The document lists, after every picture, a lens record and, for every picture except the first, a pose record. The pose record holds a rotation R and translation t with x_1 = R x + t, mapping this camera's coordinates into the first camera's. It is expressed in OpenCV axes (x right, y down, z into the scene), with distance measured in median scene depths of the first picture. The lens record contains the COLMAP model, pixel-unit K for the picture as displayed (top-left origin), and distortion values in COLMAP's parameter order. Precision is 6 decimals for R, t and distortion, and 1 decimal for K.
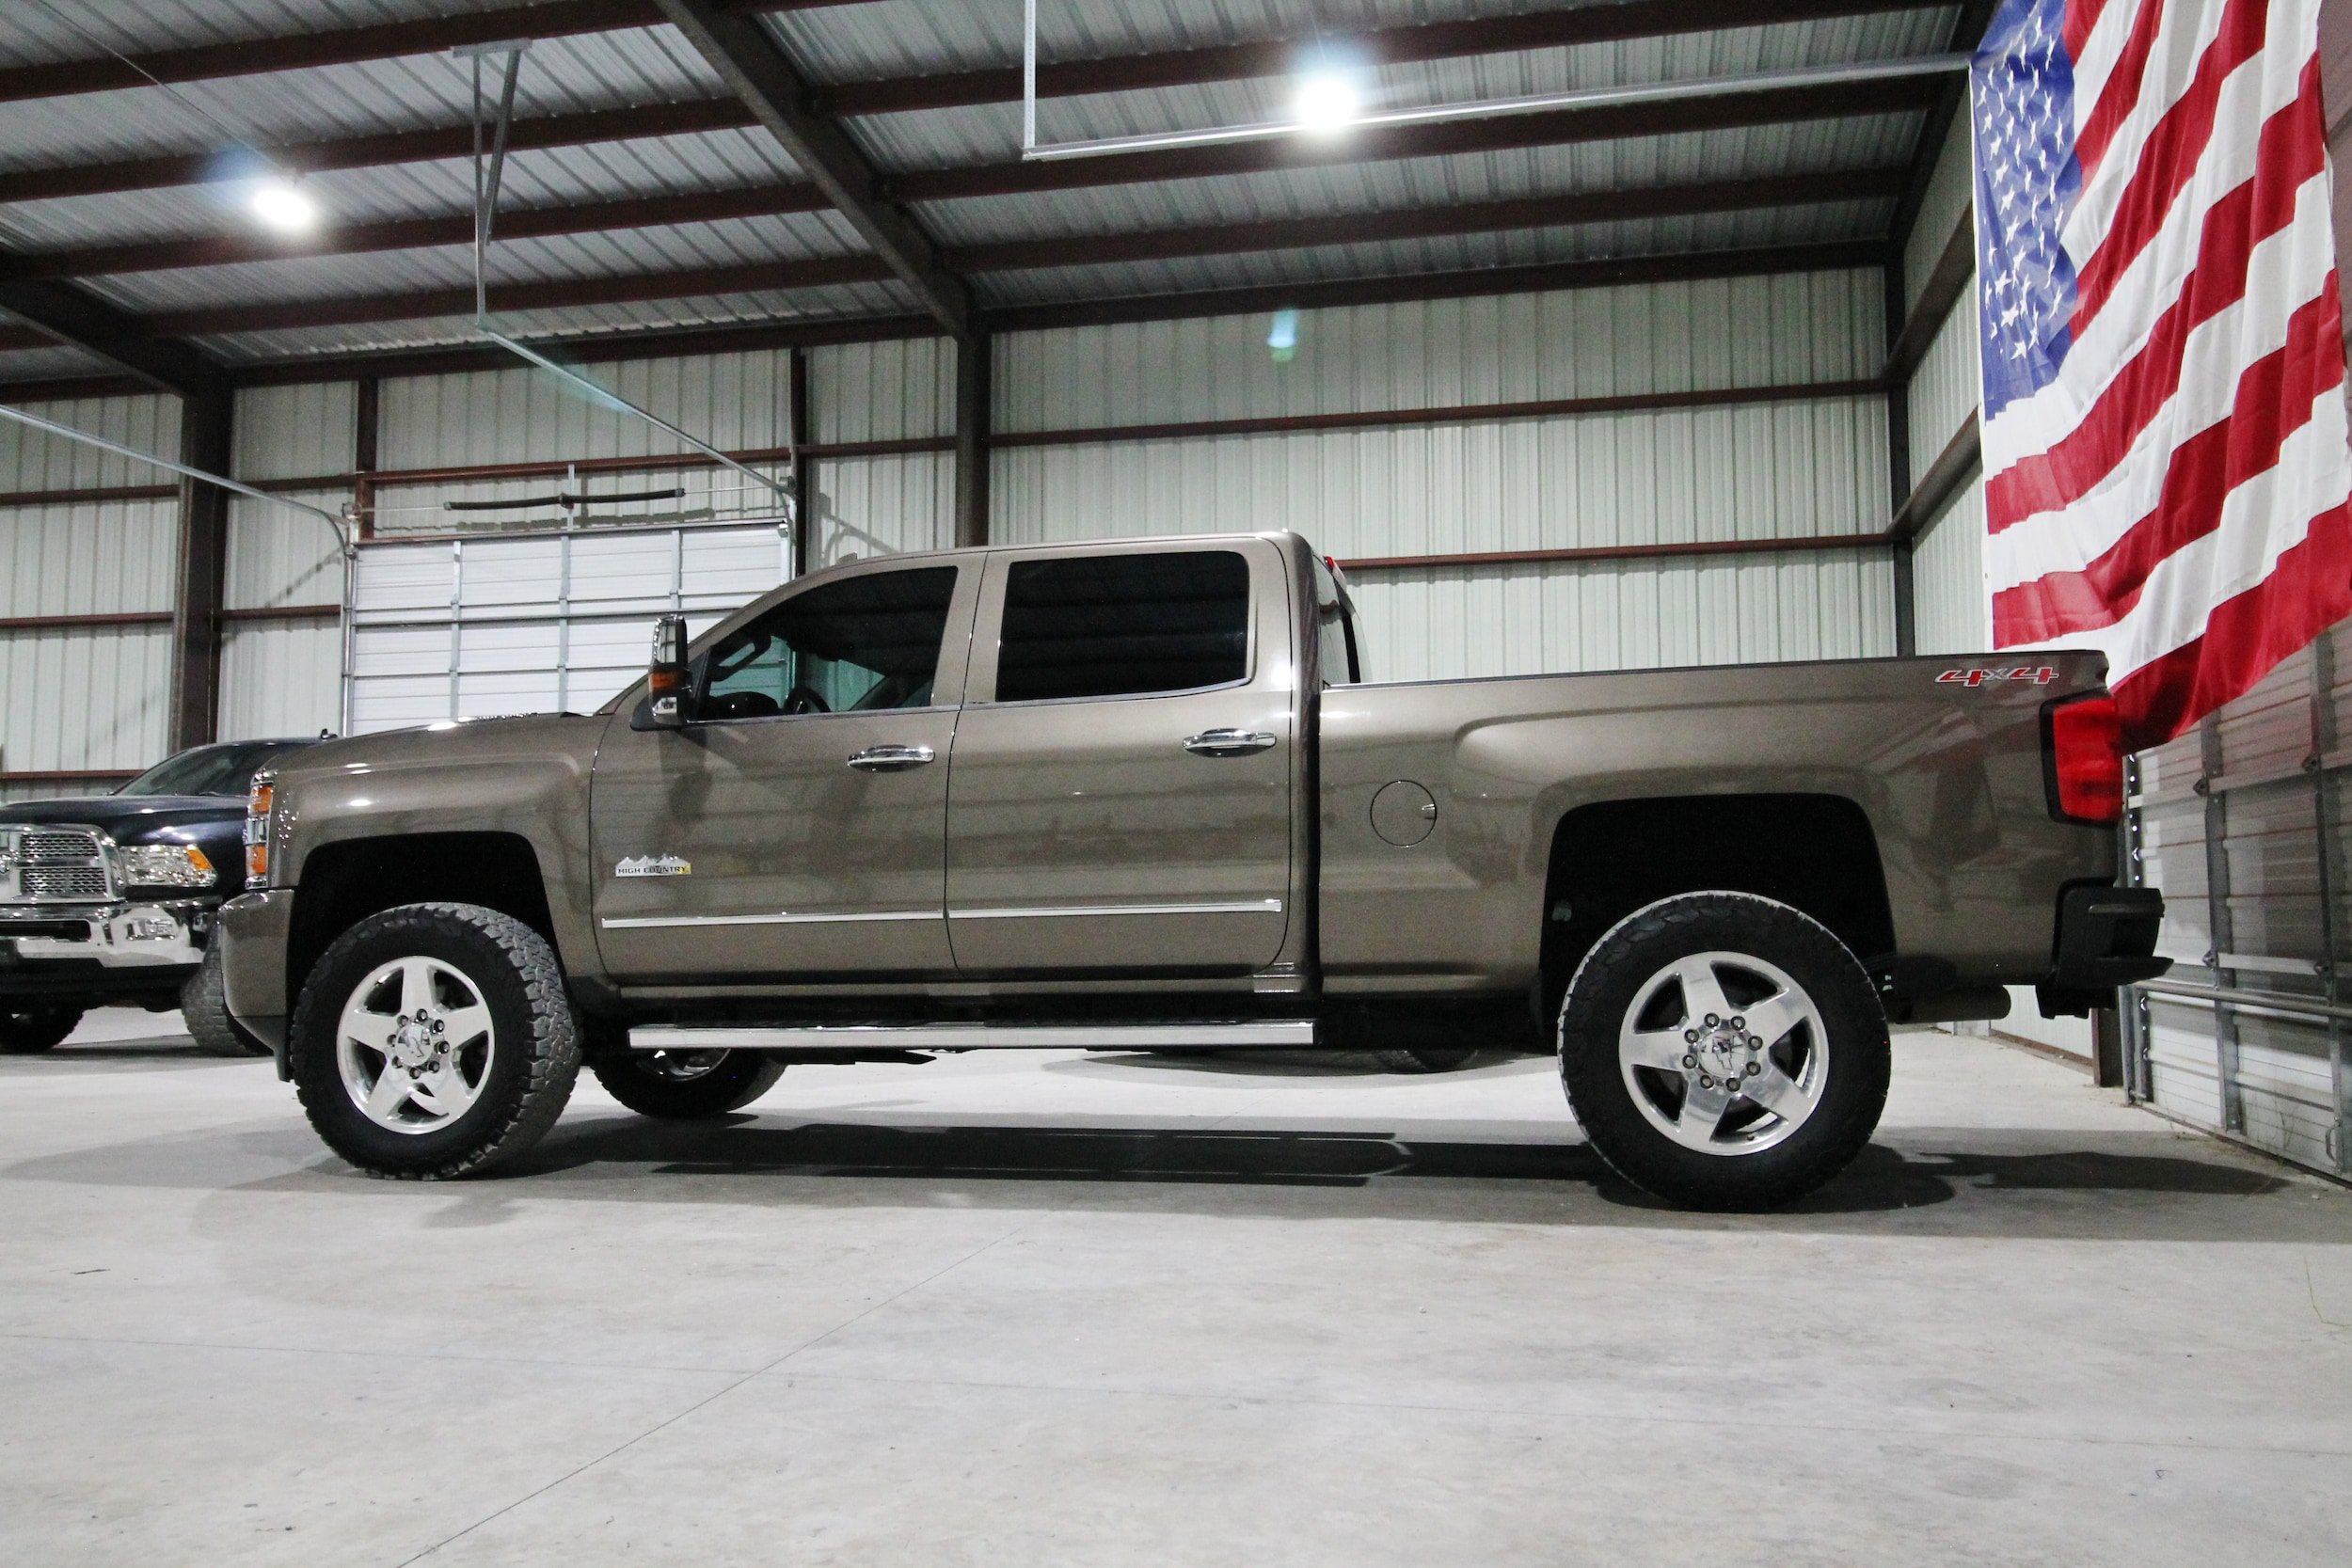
lens RADIAL K [[1878.0, 0, 1184.3], [0, 1878.0, 783.6], [0, 0, 1]] dist [0.009444, -0.002903]
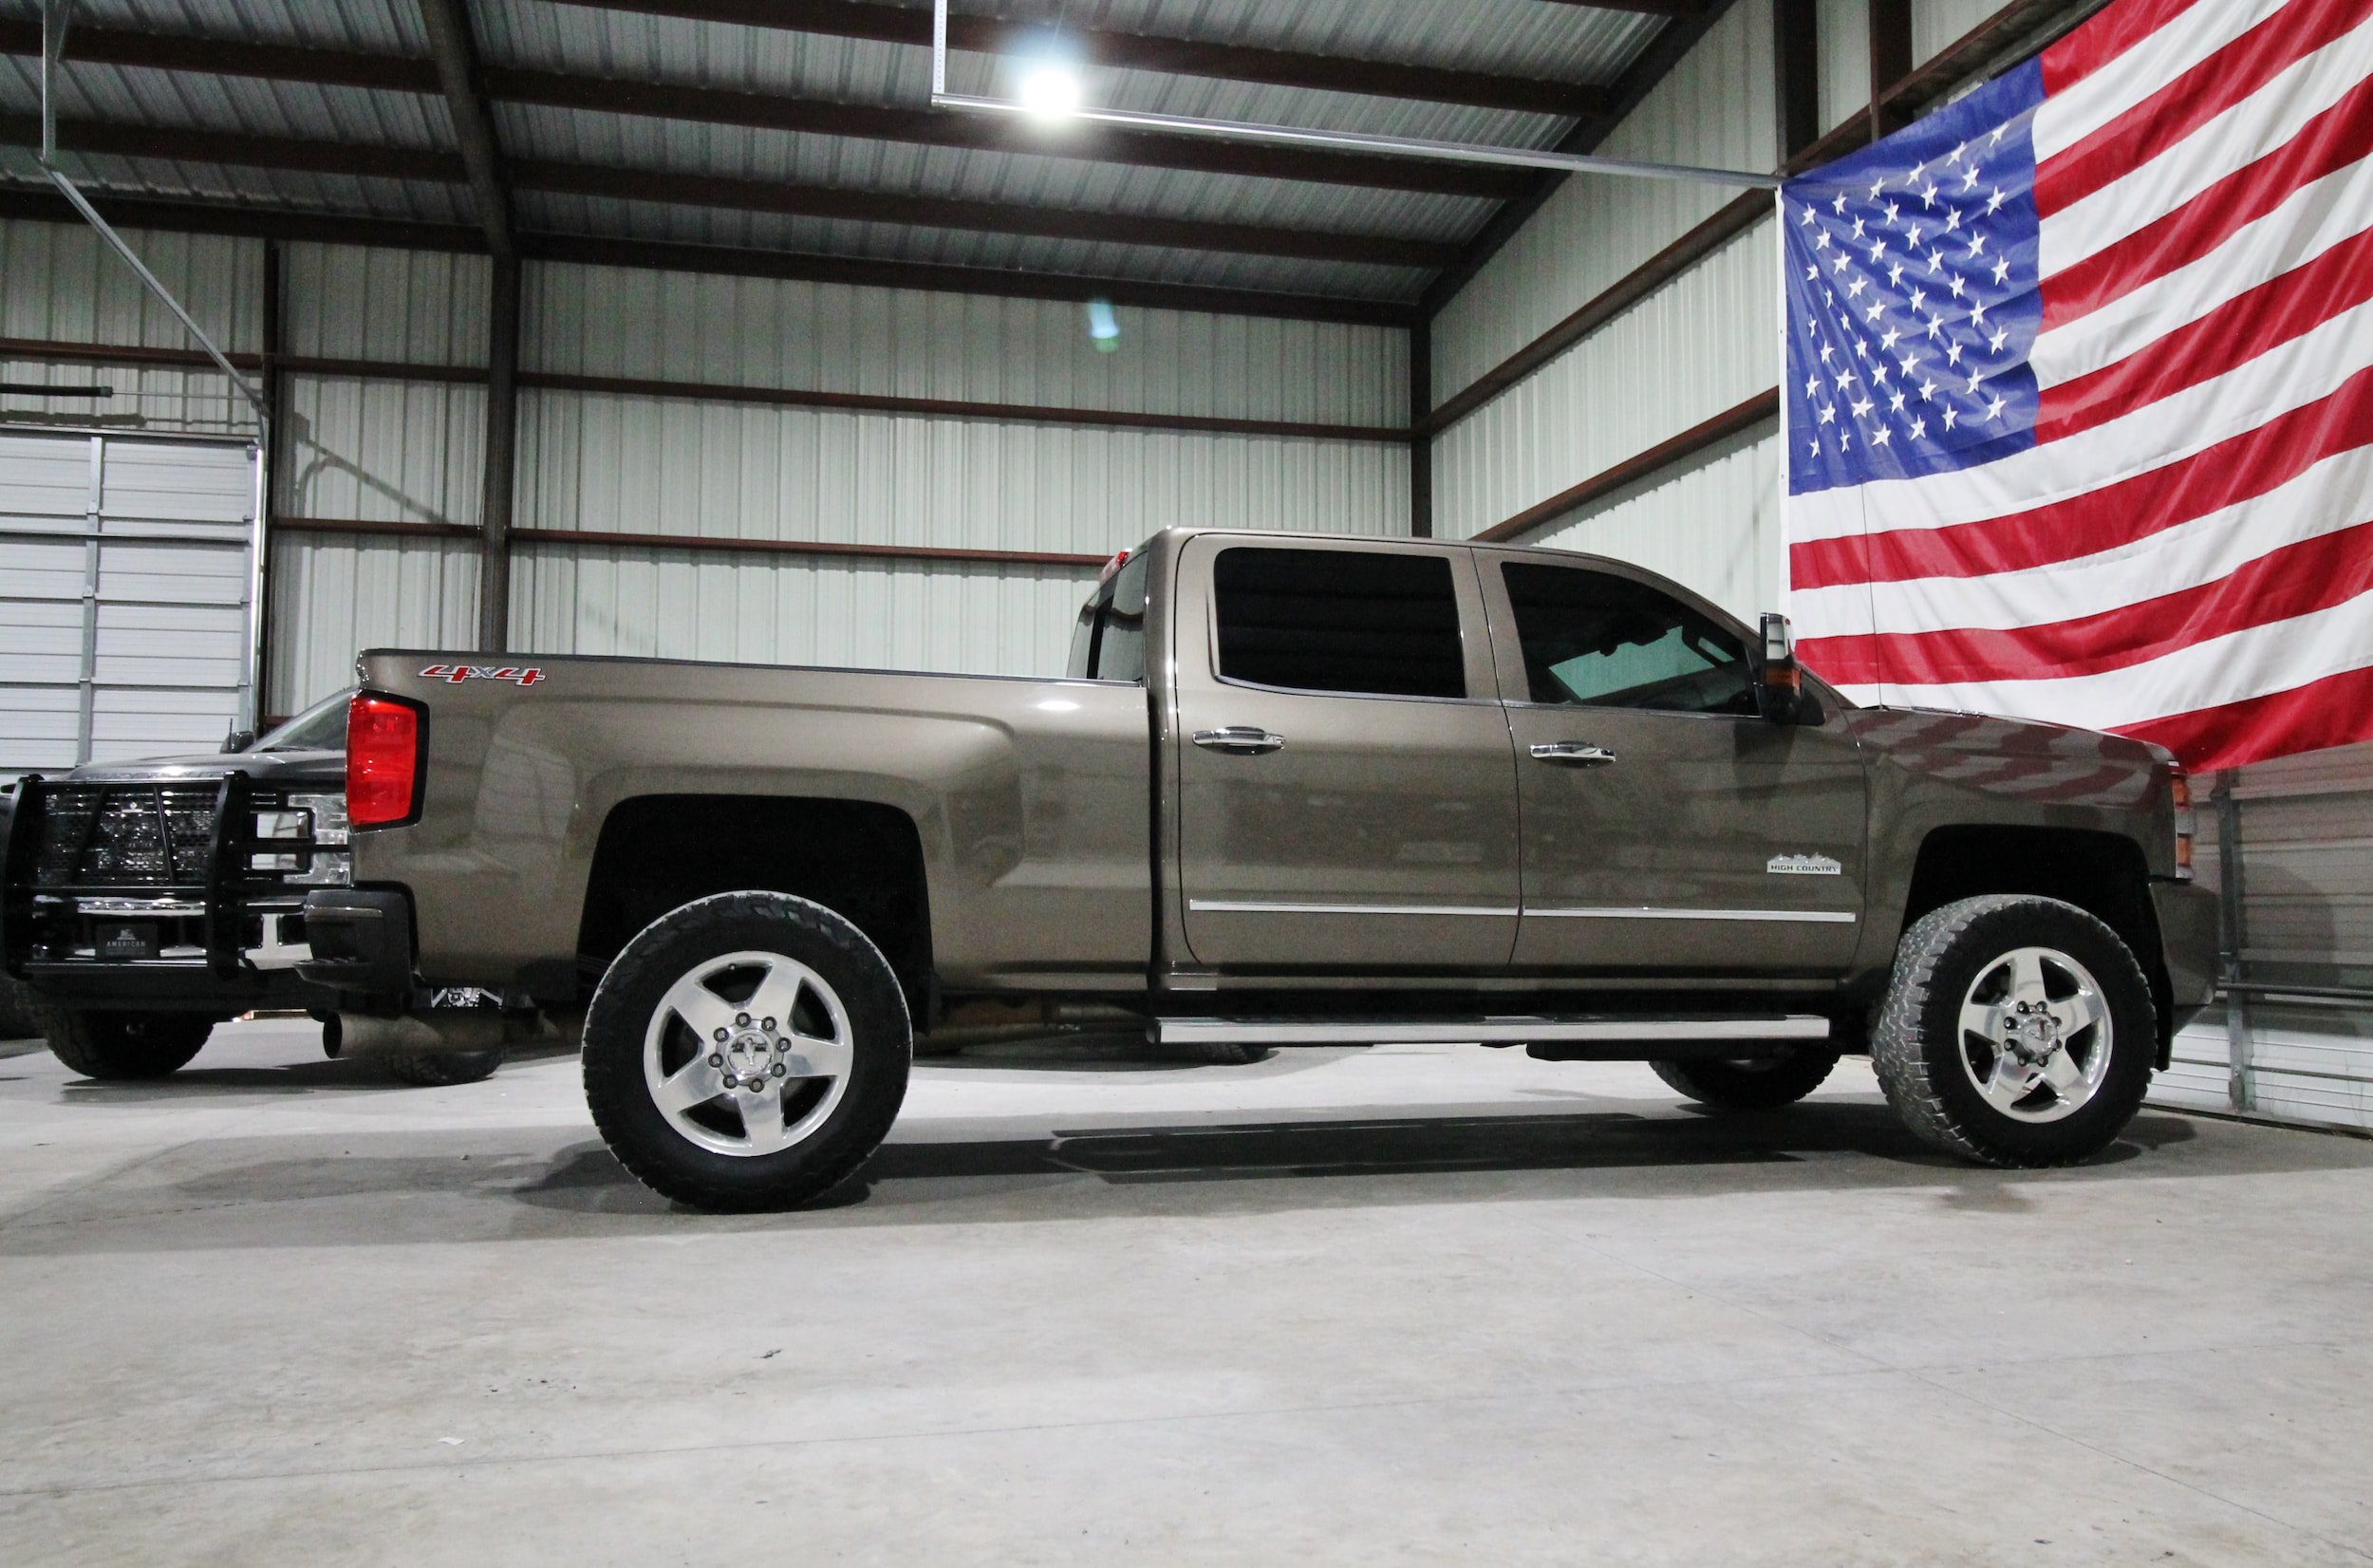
lens RADIAL K [[1864.4, 0, 1187.9], [0, 1864.4, 771.6], [0, 0, 1]] dist [0.013812, -0.011369]
pose [[0.895940, 0.035672, 0.442741, -0.218611], [-0.034320, 0.999350, -0.011068, 0.004430], [-0.442848, -0.005279, 0.896581, 0.060809]]
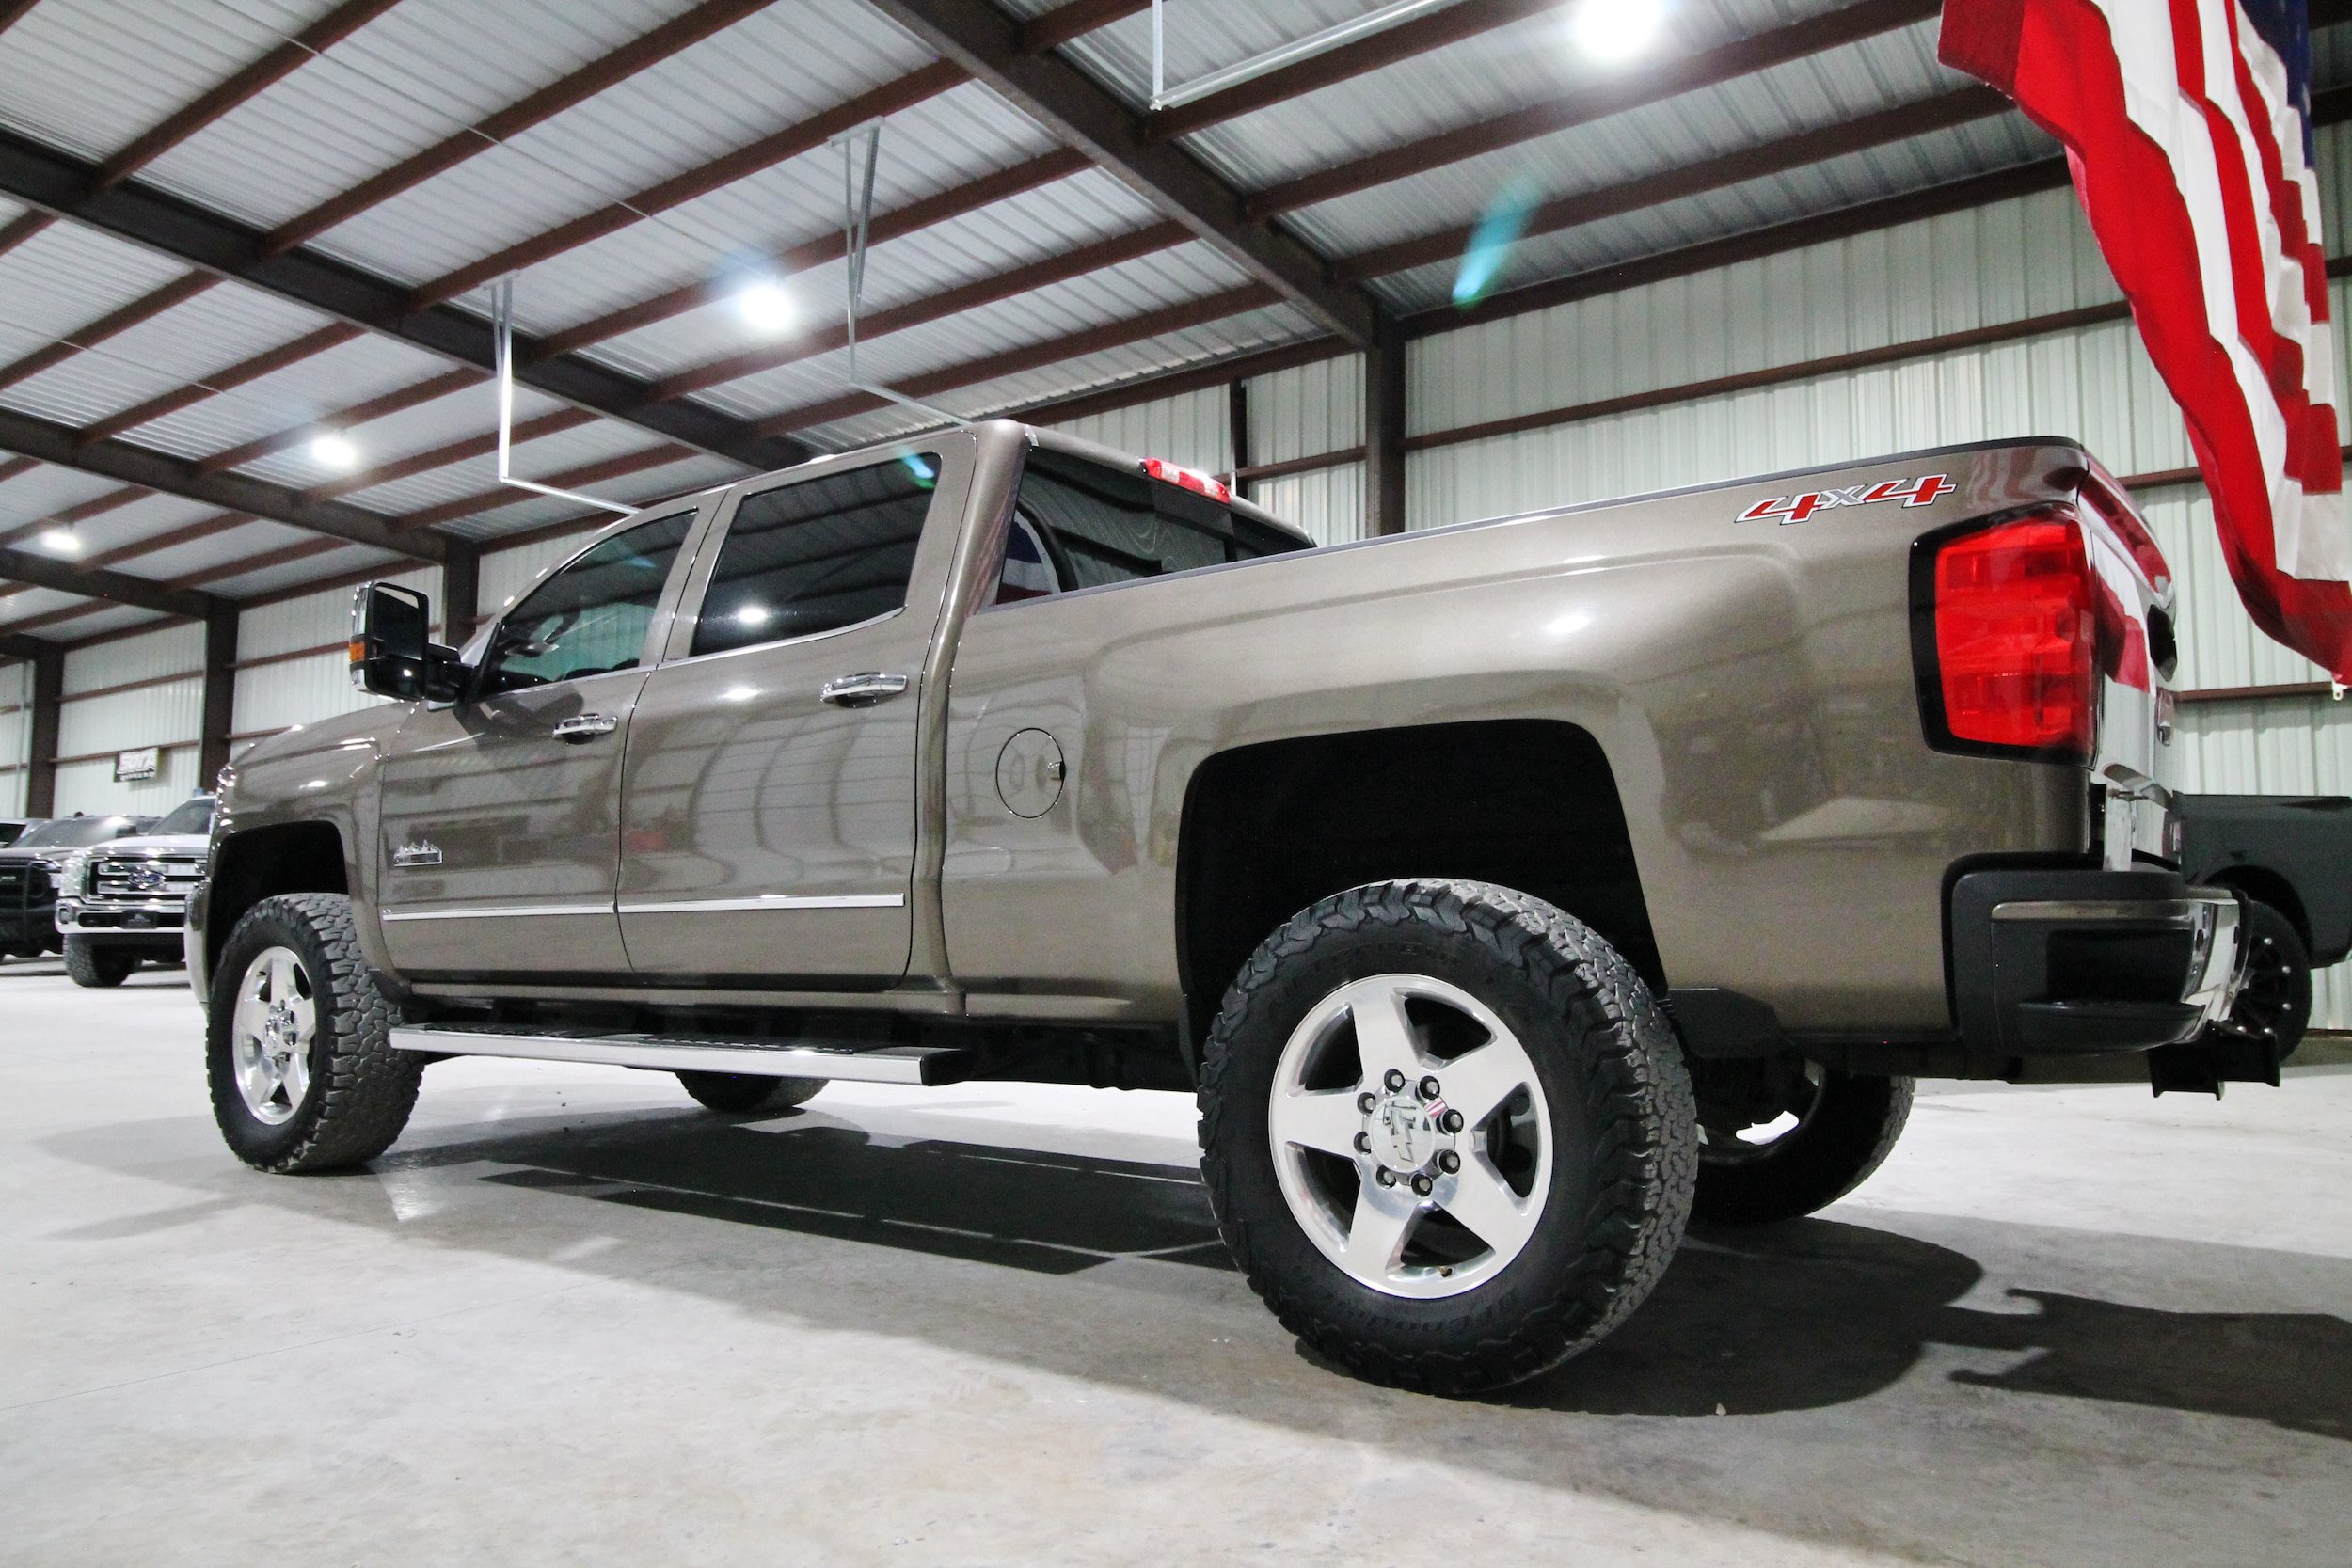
lens RADIAL K [[1606.9, 0, 1182.8], [0, 1606.9, 781.0], [0, 0, 1]] dist [0.007671, -0.004321]
pose [[0.914618, -0.026197, -0.403469, 0.144638], [0.023332, 0.999656, -0.012018, 0.009570], [0.403645, 0.001579, 0.914914, 0.155538]]
